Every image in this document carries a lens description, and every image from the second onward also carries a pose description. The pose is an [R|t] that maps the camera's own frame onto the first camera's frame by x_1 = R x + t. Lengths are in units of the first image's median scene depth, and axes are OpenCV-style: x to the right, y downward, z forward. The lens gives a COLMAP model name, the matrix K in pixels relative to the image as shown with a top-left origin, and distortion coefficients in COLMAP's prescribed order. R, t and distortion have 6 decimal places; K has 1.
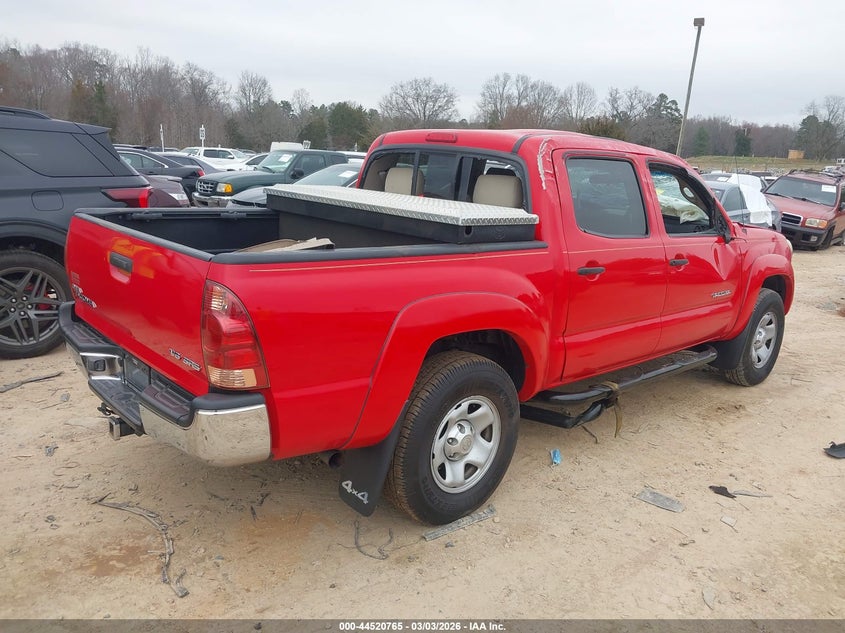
lens RADIAL K [[668.6, 0, 422.5], [0, 668.6, 316.5], [0, 0, 1]] dist [0.005728, 0.010625]
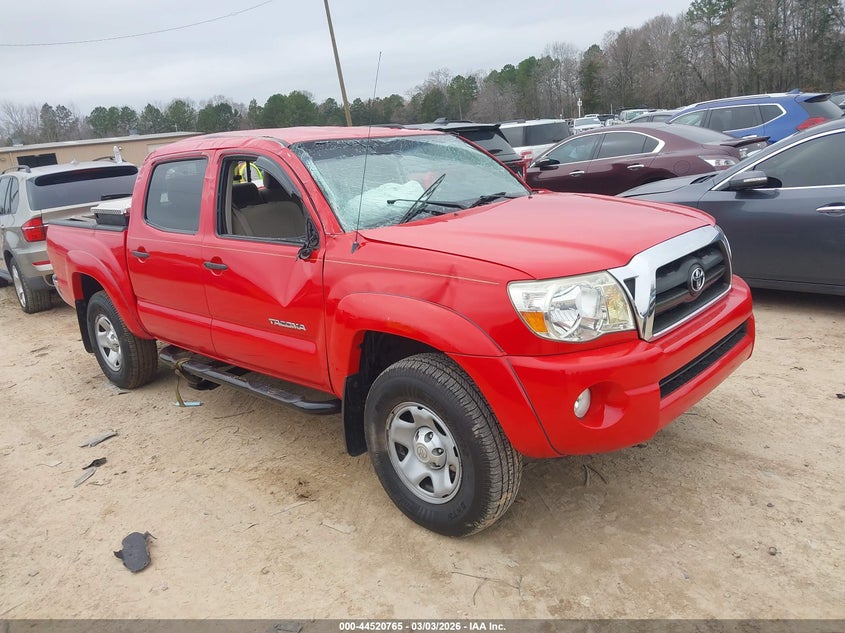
lens RADIAL K [[668.6, 0, 422.5], [0, 668.6, 316.5], [0, 0, 1]] dist [0.005728, 0.010625]
pose [[0.064451, 0.223815, -0.972498, 1.058450], [-0.118388, 0.969357, 0.215247, -0.200245], [0.990874, 0.101259, 0.088973, 0.982551]]
